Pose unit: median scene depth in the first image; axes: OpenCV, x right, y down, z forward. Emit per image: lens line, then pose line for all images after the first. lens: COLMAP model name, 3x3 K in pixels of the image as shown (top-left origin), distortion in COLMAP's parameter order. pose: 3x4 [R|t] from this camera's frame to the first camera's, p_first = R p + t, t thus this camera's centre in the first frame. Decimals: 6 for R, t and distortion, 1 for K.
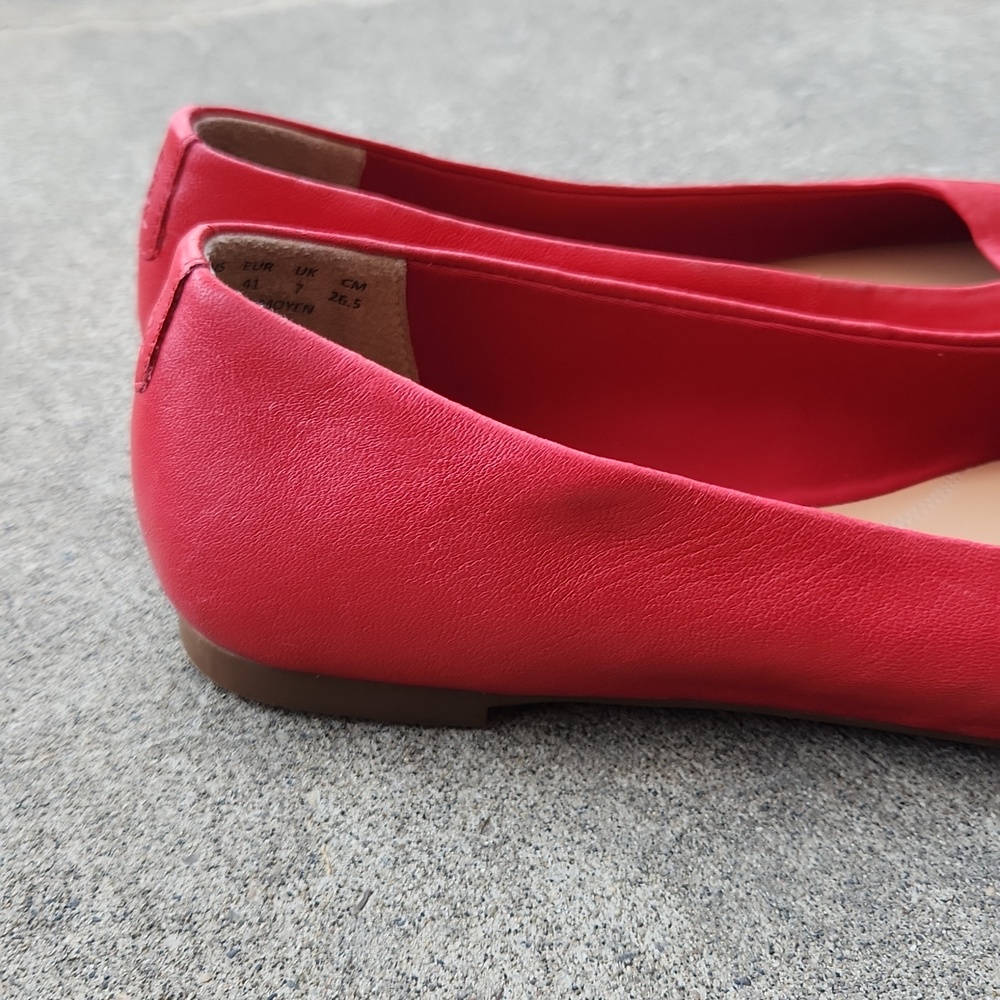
lens RADIAL K [[1549.2, 0, 504.2], [0, 1549.2, 471.6], [0, 0, 1]] dist [0.030947, 0.000000]
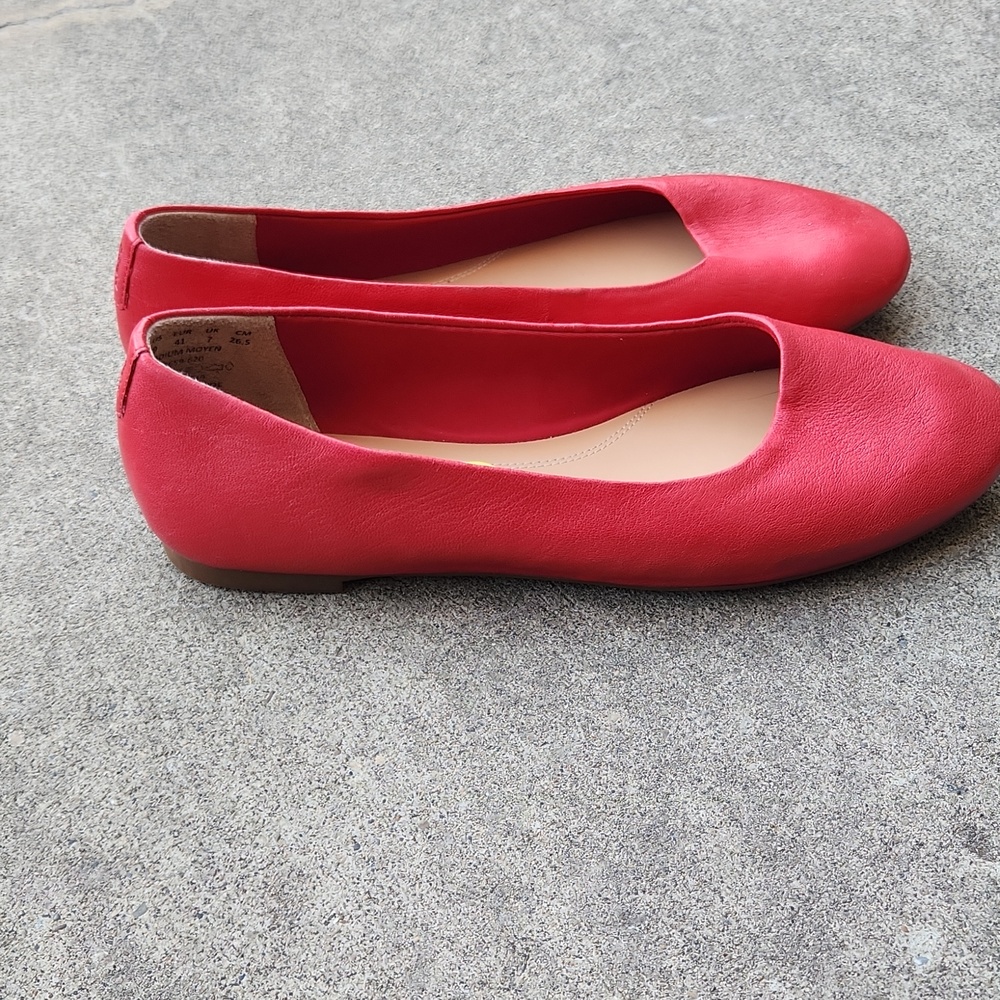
lens RADIAL K [[1549.2, 0, 496.6], [0, 1549.2, 503.1], [0, 0, 1]] dist [0.030947, 0.000000]
pose [[0.997170, -0.056620, -0.049453, 0.251401], [0.065181, 0.978931, 0.193509, -0.255010], [0.037455, -0.196185, 0.979851, -0.661102]]
